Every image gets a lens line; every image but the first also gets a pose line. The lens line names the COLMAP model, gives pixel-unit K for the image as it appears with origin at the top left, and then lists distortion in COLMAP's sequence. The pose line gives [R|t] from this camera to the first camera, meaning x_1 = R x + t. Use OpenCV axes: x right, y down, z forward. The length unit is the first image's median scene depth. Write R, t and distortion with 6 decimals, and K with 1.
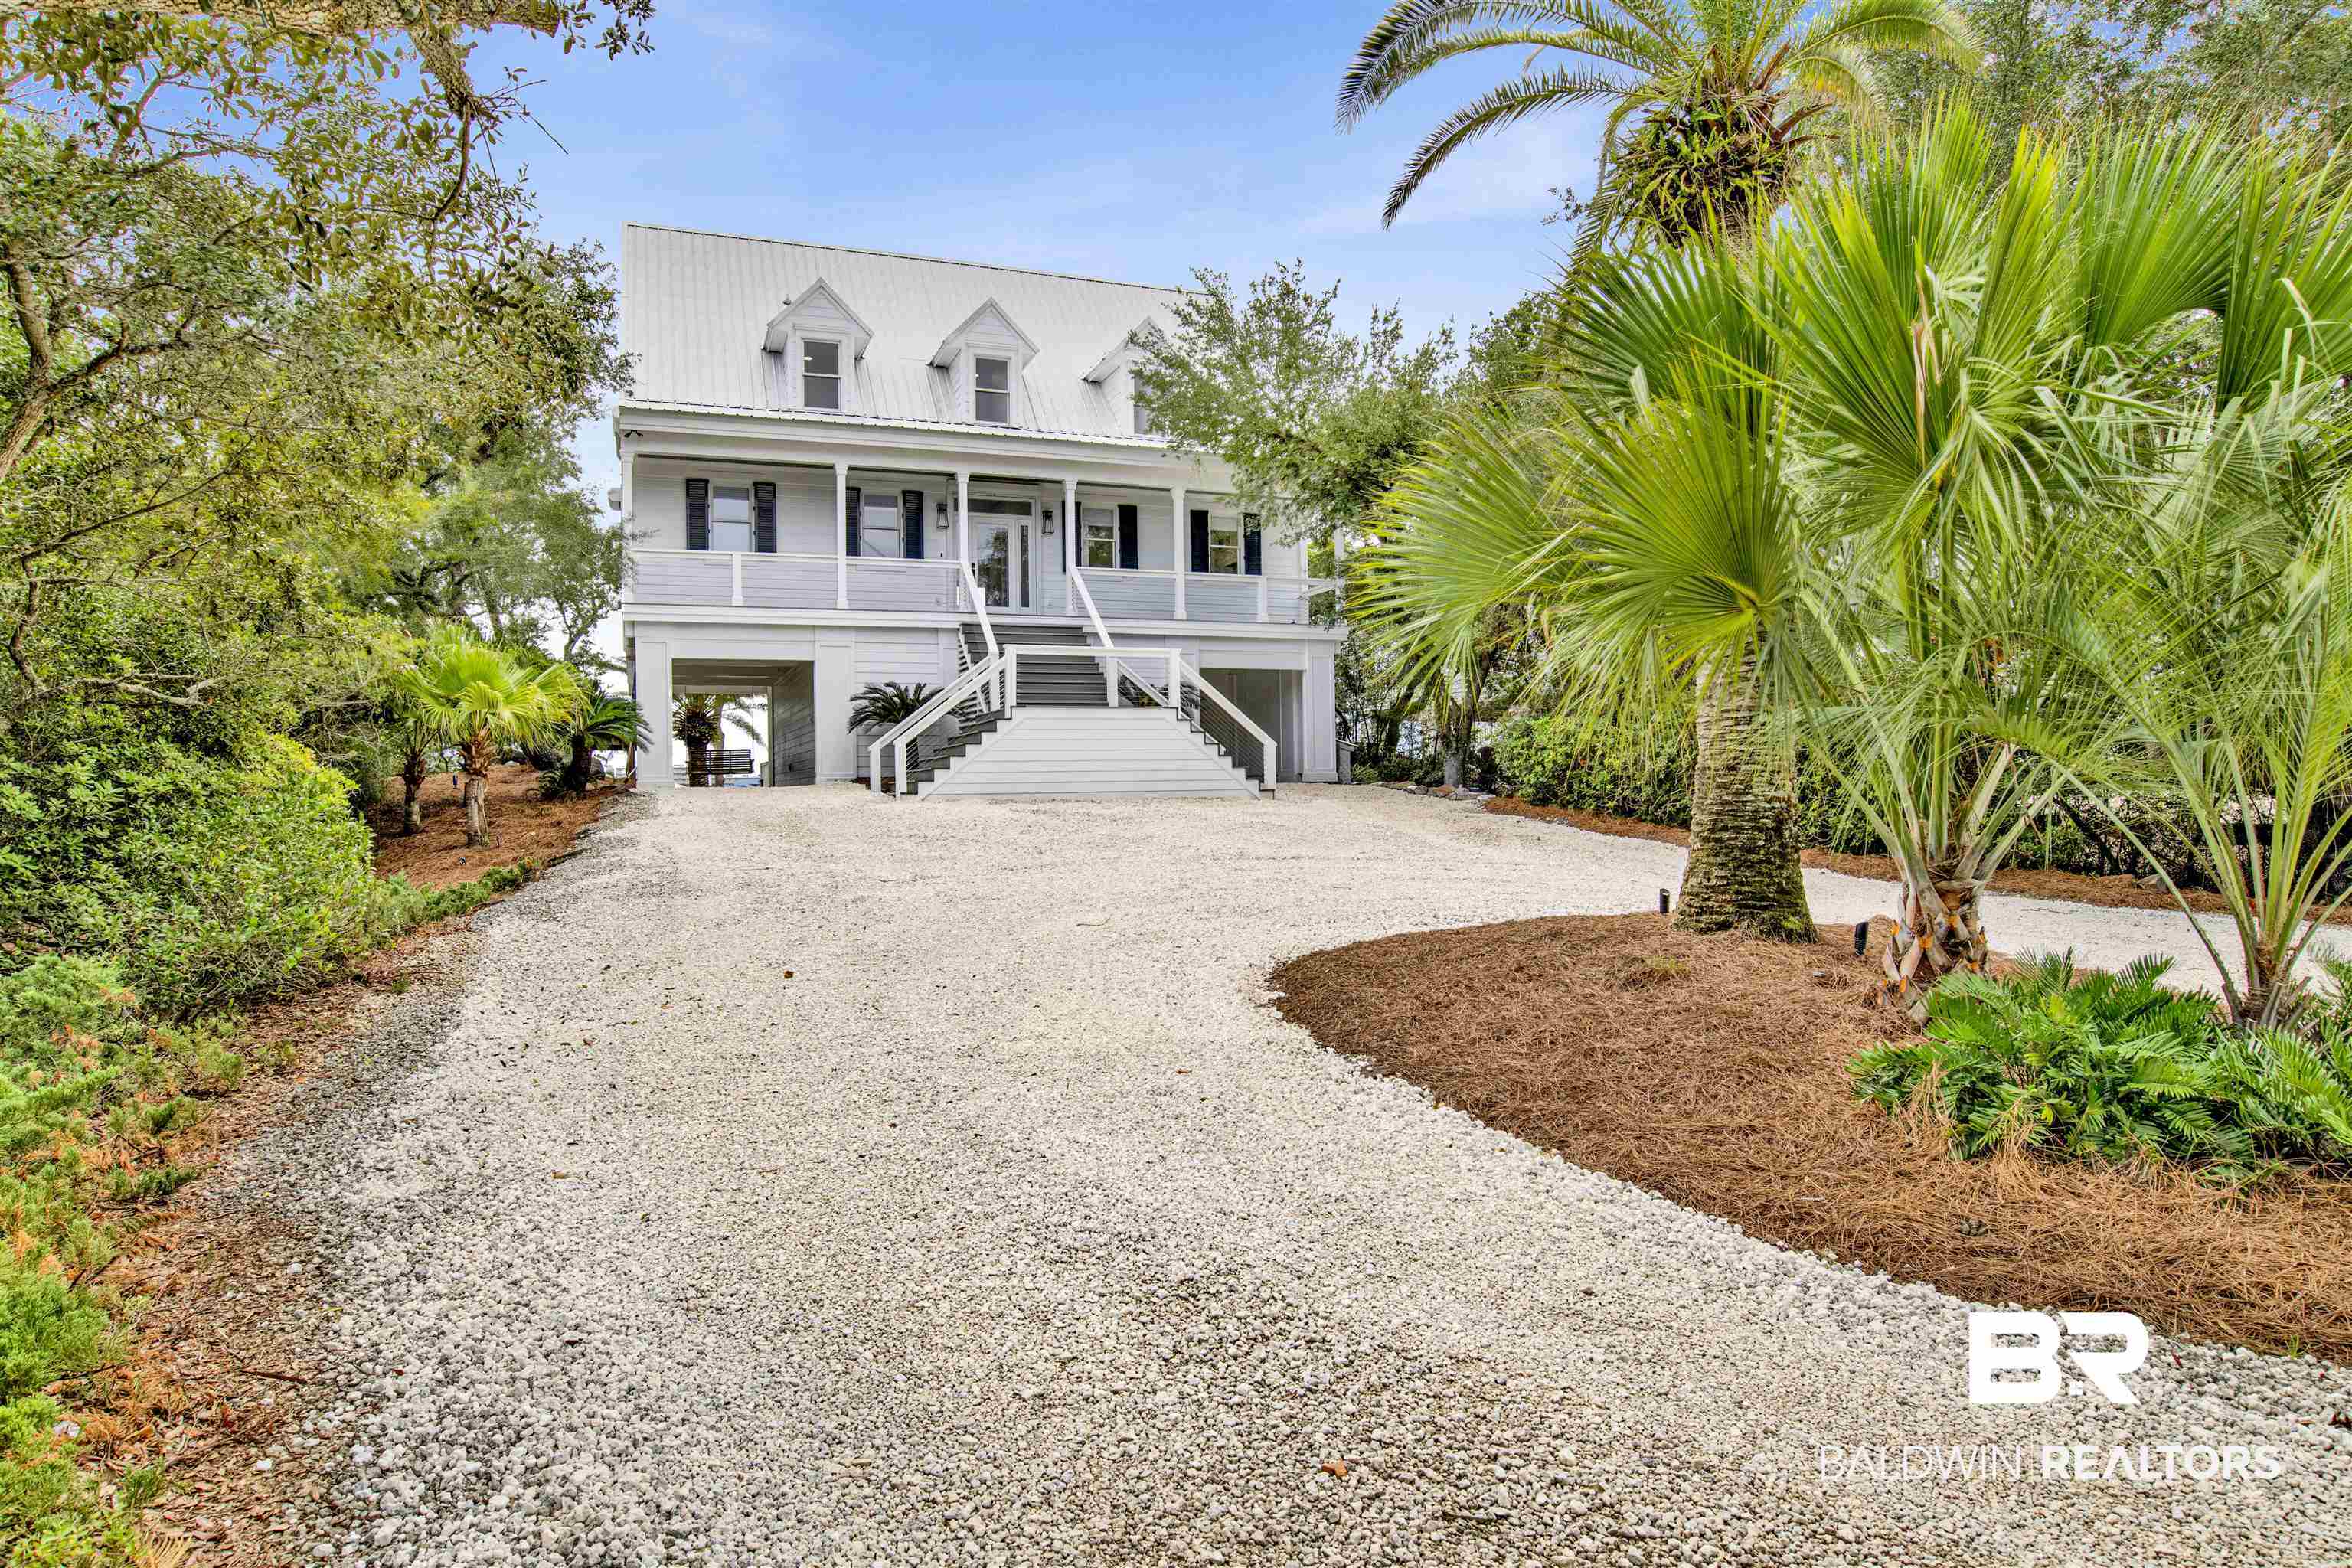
lens RADIAL K [[1327.2, 0, 1160.9], [0, 1327.2, 776.2], [0, 0, 1]] dist [-0.002260, -0.000191]
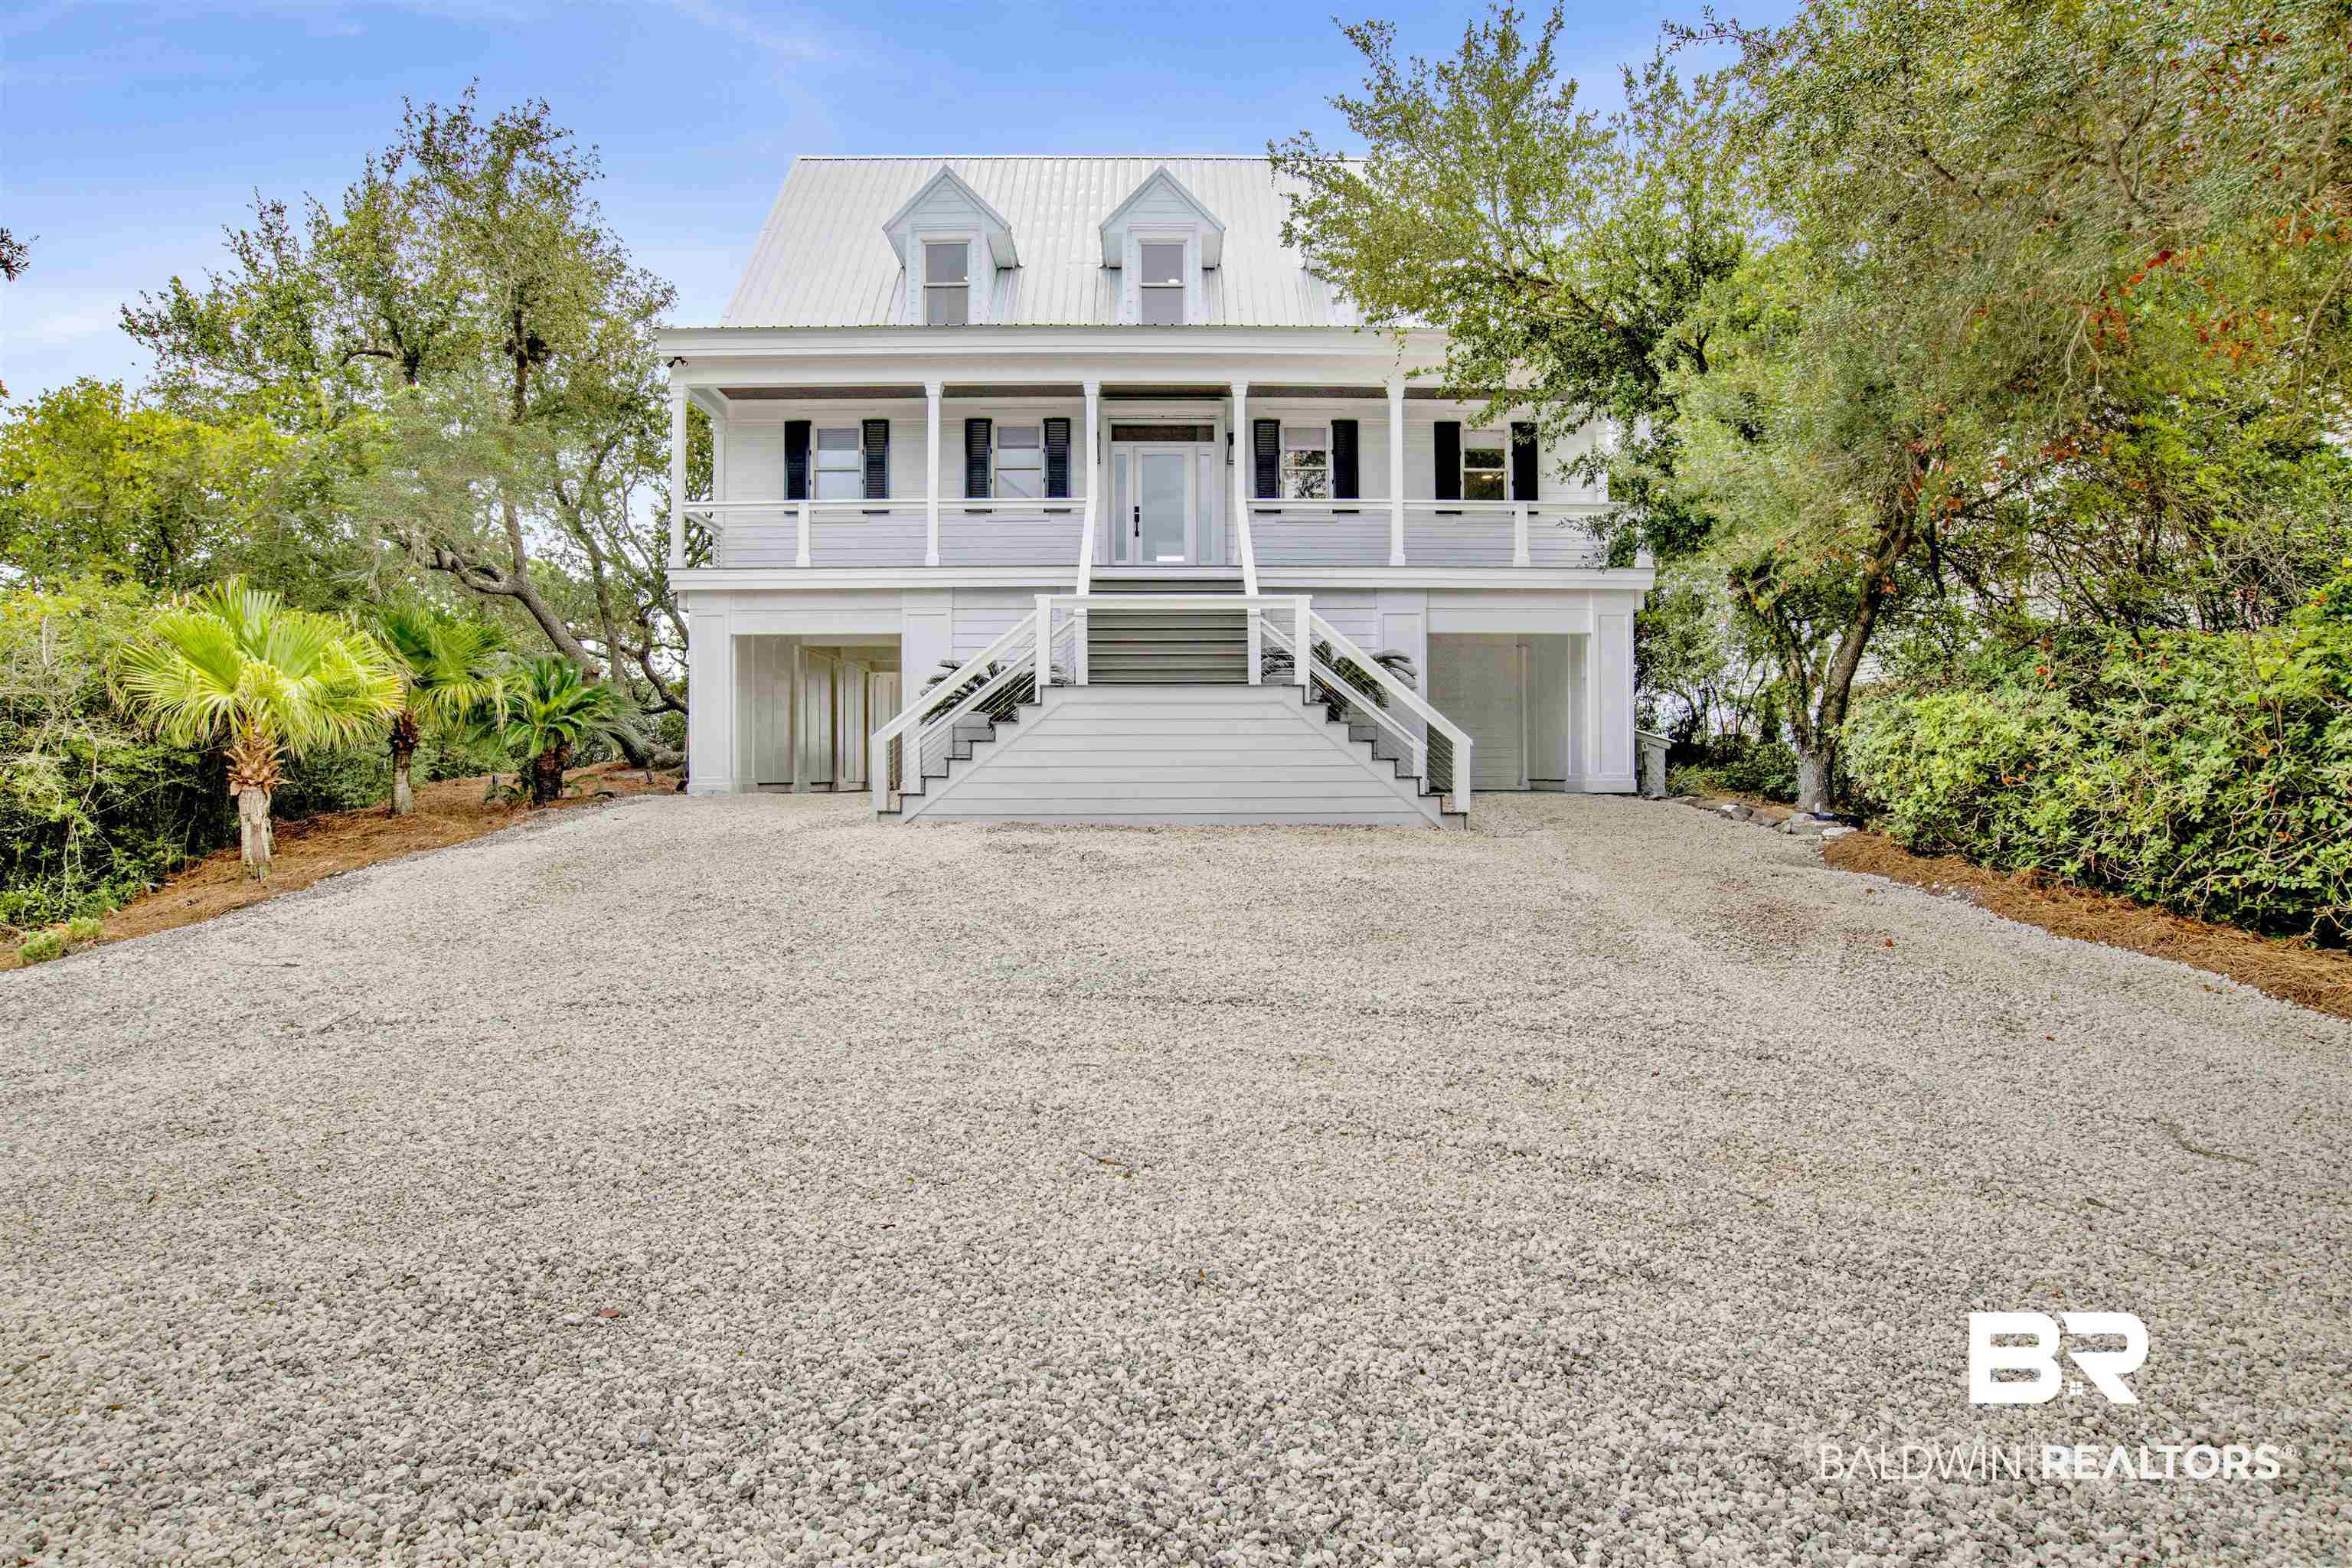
lens RADIAL K [[1213.1, 0, 1178.3], [0, 1213.1, 793.0], [0, 0, 1]] dist [-0.077270, 0.030698]
pose [[0.942453, 0.015929, -0.333959, 0.131306], [-0.008458, 0.999681, 0.023812, -0.010697], [0.334232, -0.019617, 0.942287, 0.366958]]
